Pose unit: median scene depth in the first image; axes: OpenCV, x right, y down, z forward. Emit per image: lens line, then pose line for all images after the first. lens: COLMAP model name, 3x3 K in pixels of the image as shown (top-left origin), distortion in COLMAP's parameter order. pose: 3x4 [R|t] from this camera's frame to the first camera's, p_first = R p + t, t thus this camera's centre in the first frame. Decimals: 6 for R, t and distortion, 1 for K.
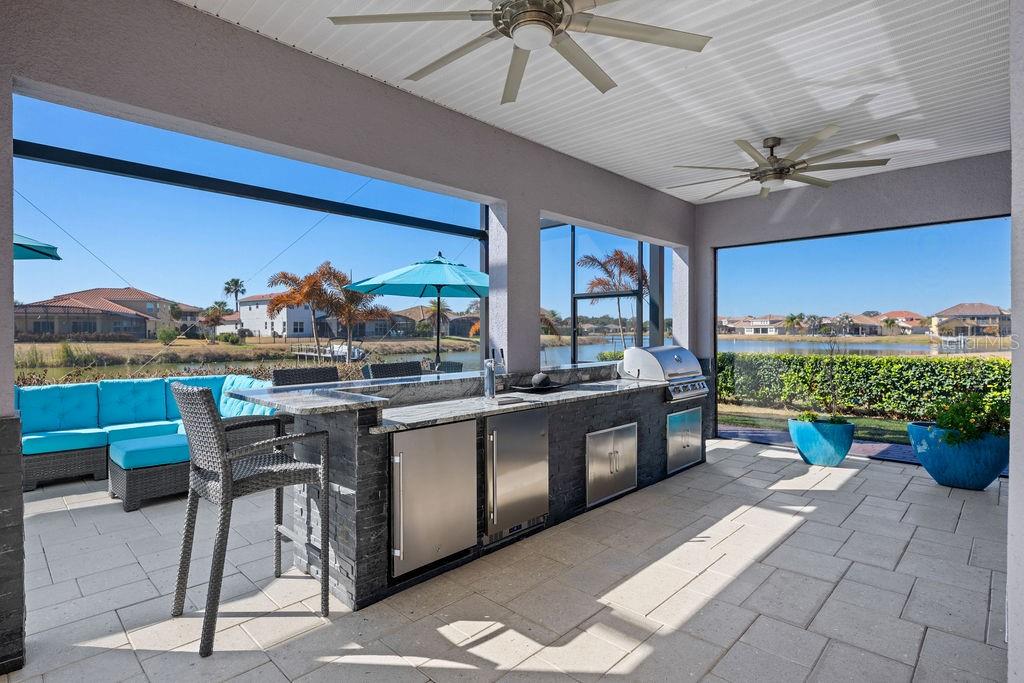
lens RADIAL K [[521.2, 0, 507.3], [0, 521.2, 338.5], [0, 0, 1]] dist [0.001601, 0.000280]
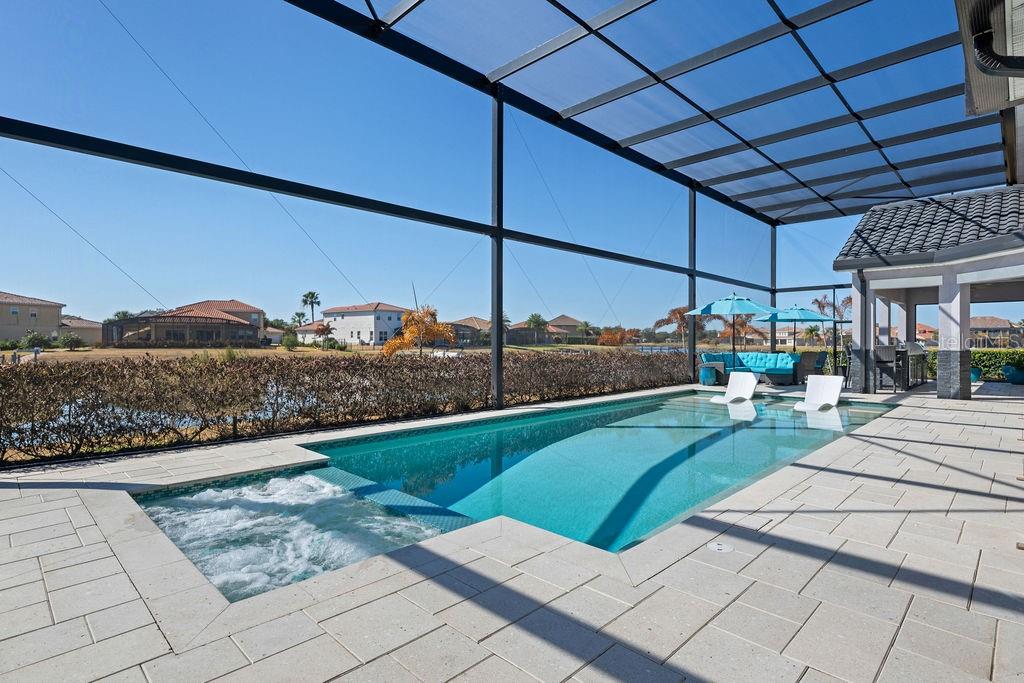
lens RADIAL K [[521.2, 0, 515.3], [0, 521.2, 344.7], [0, 0, 1]] dist [0.001601, 0.000280]
pose [[0.999987, 0.004962, -0.000842, -0.100204], [-0.004969, 0.999956, -0.007956, 0.003366], [0.000802, 0.007960, 0.999968, -0.099621]]
